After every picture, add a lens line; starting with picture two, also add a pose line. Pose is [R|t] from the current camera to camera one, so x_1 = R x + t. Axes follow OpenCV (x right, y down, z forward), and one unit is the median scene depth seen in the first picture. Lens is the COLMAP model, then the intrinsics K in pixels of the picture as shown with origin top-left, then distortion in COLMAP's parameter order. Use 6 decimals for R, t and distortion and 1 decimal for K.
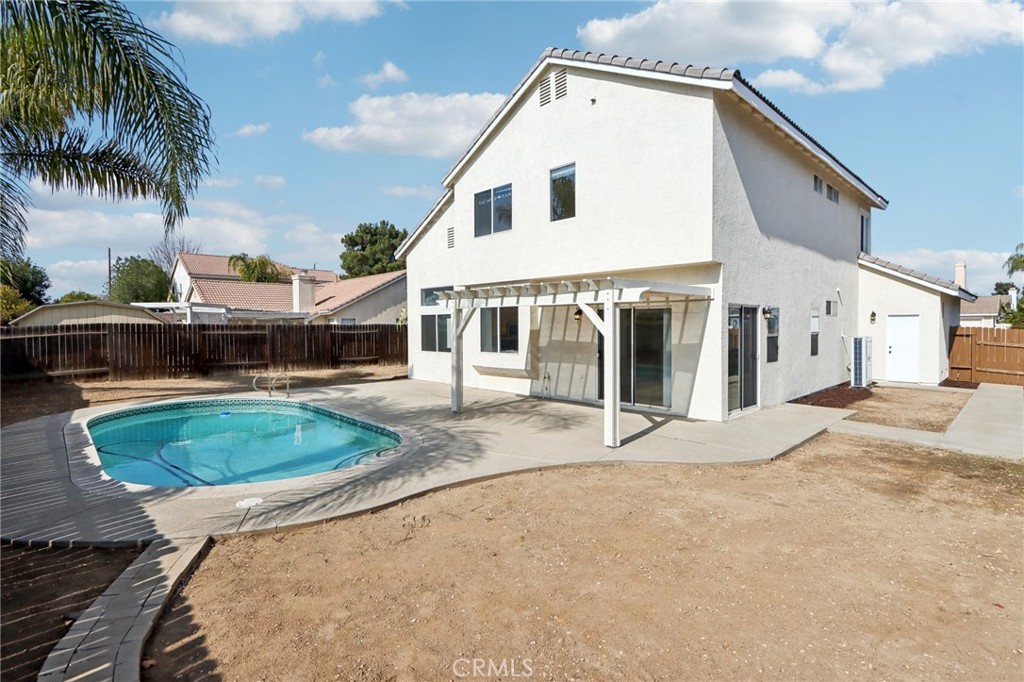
lens RADIAL K [[477.7, 0, 508.1], [0, 477.7, 341.7], [0, 0, 1]] dist [-0.013316, 0.000680]
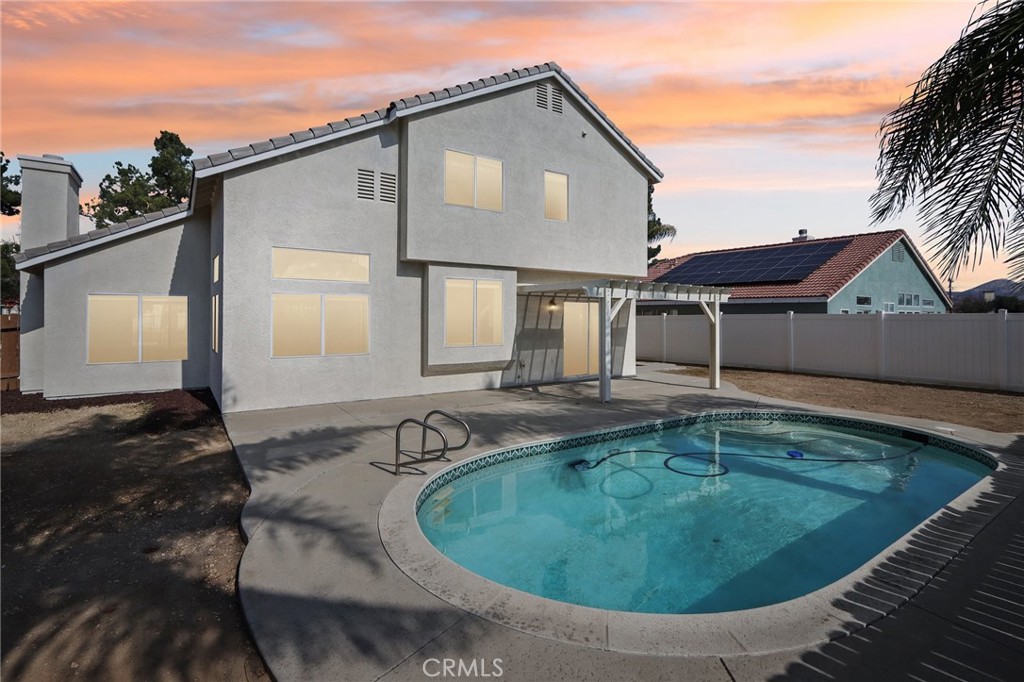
lens RADIAL K [[479.8, 0, 513.4], [0, 479.8, 316.5], [0, 0, 1]] dist [-0.017381, 0.000103]
pose [[0.178076, 0.003235, 0.984011, -0.914728], [0.026897, 0.999605, -0.008154, -0.020928], [-0.983649, 0.027920, 0.177919, 0.819333]]
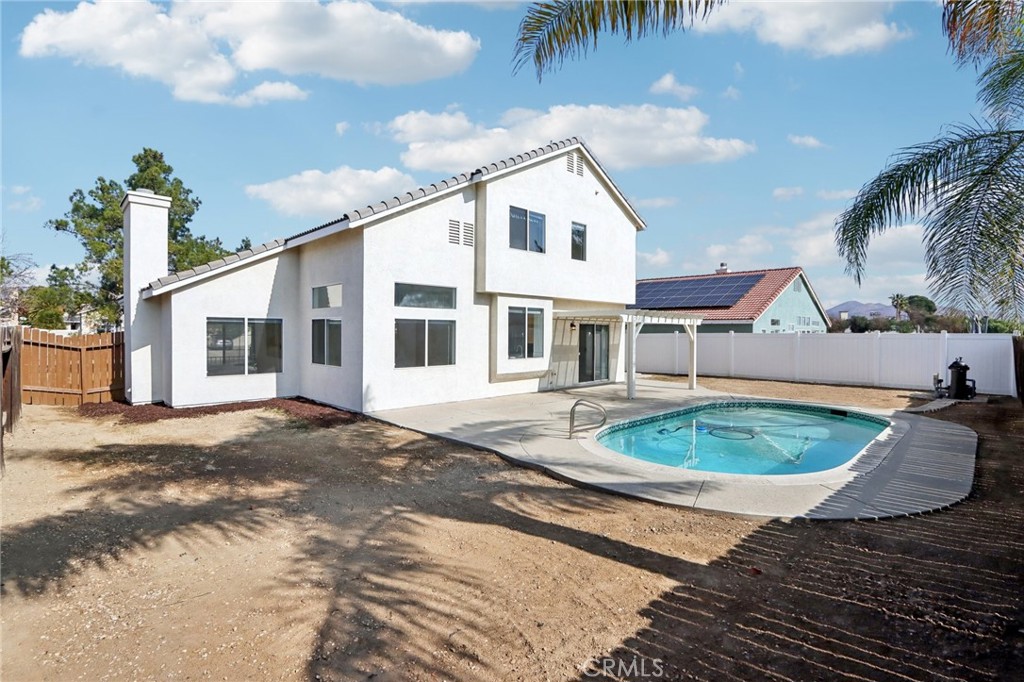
lens RADIAL K [[477.7, 0, 508.1], [0, 477.7, 341.7], [0, 0, 1]] dist [-0.013316, 0.000680]
pose [[-0.000162, -0.015648, 0.999878, -1.197365], [0.028278, 0.999478, 0.015646, -0.036306], [-0.999600, 0.028277, 0.000280, 1.103533]]
